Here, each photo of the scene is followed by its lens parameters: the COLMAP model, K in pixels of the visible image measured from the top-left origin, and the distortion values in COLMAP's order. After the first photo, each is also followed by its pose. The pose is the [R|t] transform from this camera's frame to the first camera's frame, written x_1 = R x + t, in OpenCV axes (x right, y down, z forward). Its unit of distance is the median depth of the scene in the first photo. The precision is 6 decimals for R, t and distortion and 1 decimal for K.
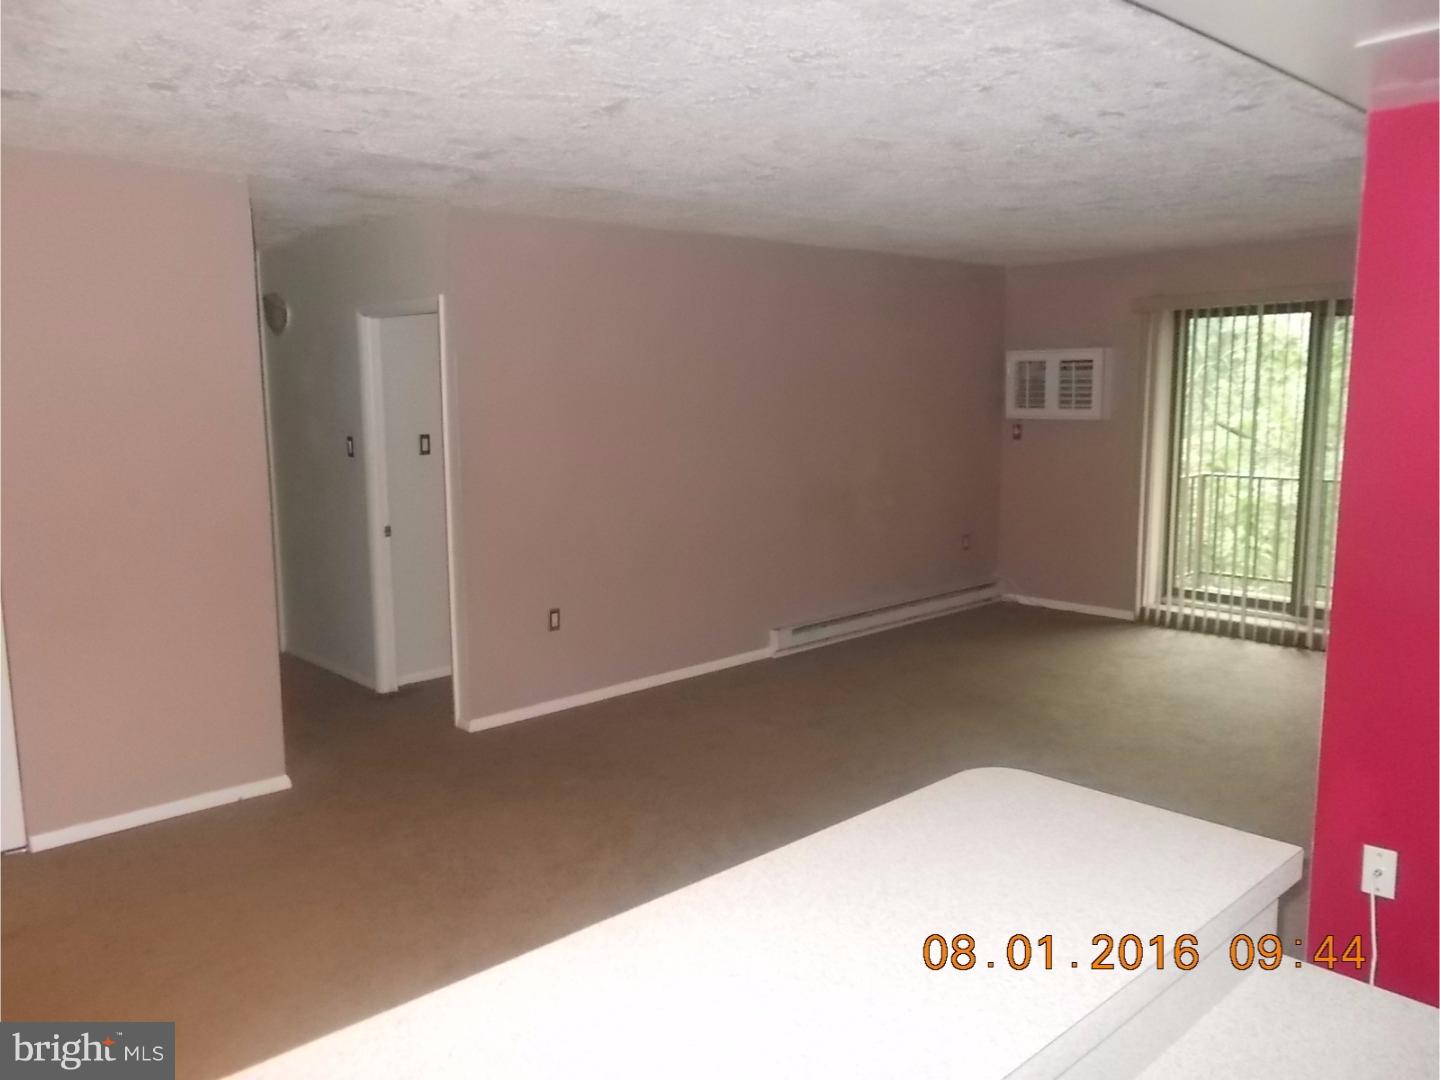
lens RADIAL K [[1089.5, 0, 721.6], [0, 1089.5, 540.6], [0, 0, 1]] dist [-0.027842, 0.024091]
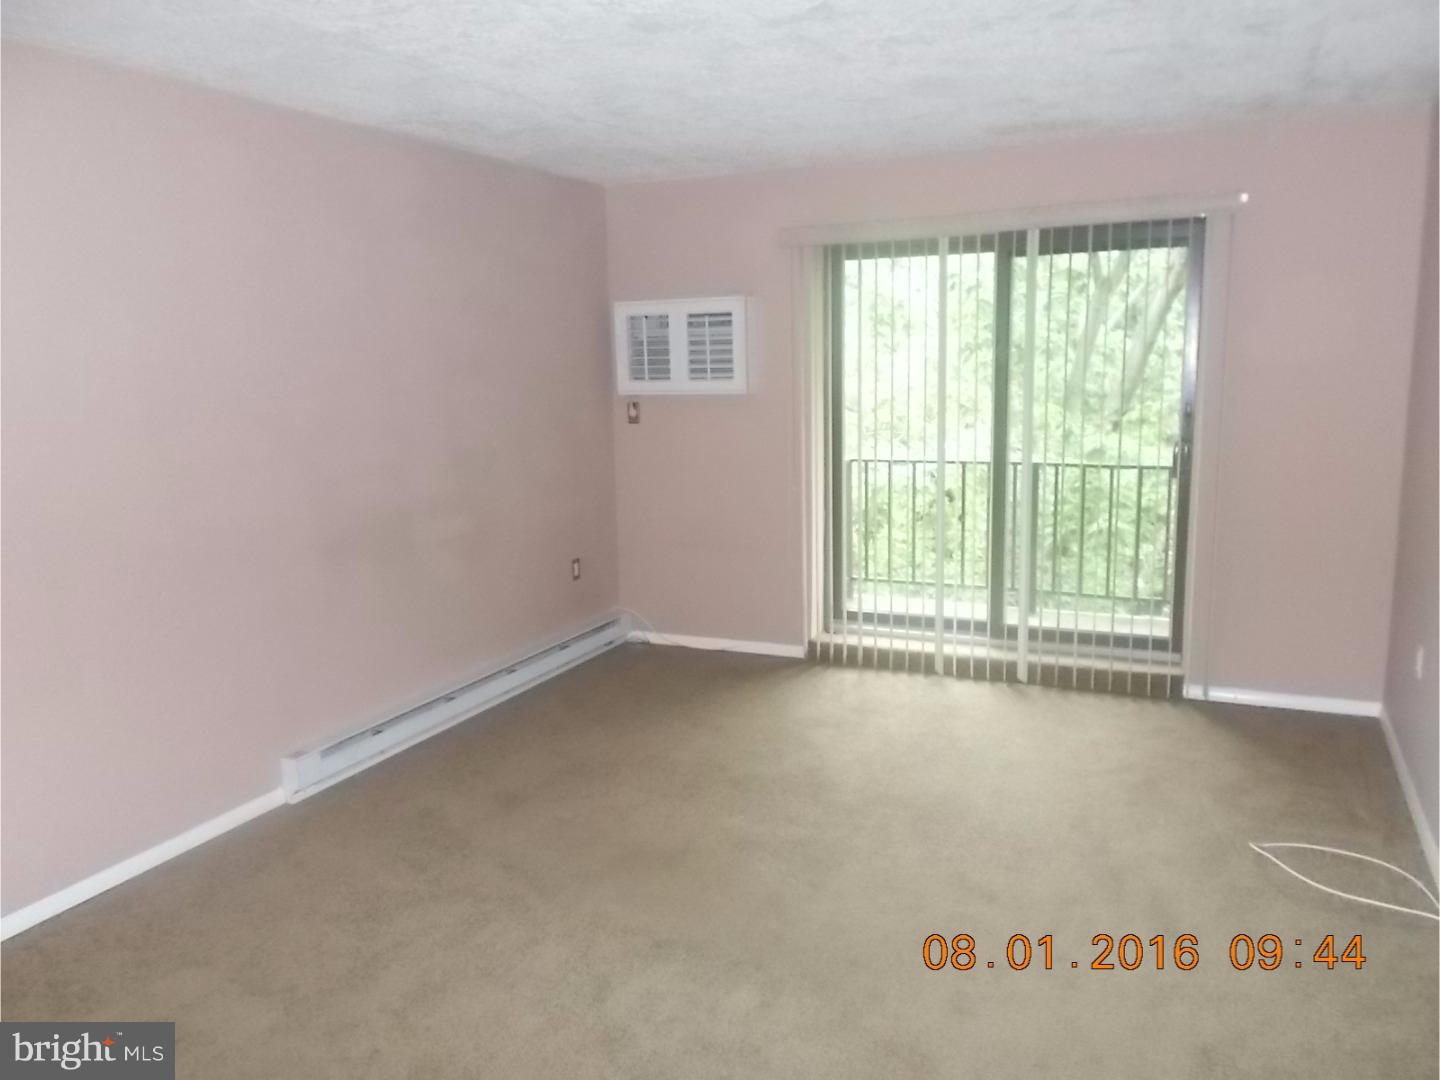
lens RADIAL K [[1089.5, 0, 720.6], [0, 1089.5, 538.8], [0, 0, 1]] dist [-0.027842, 0.024091]
pose [[0.923336, -0.071967, 0.377190, 0.045932], [0.061332, 0.997310, 0.040148, -0.043772], [-0.379064, -0.013936, 0.925265, 0.317335]]
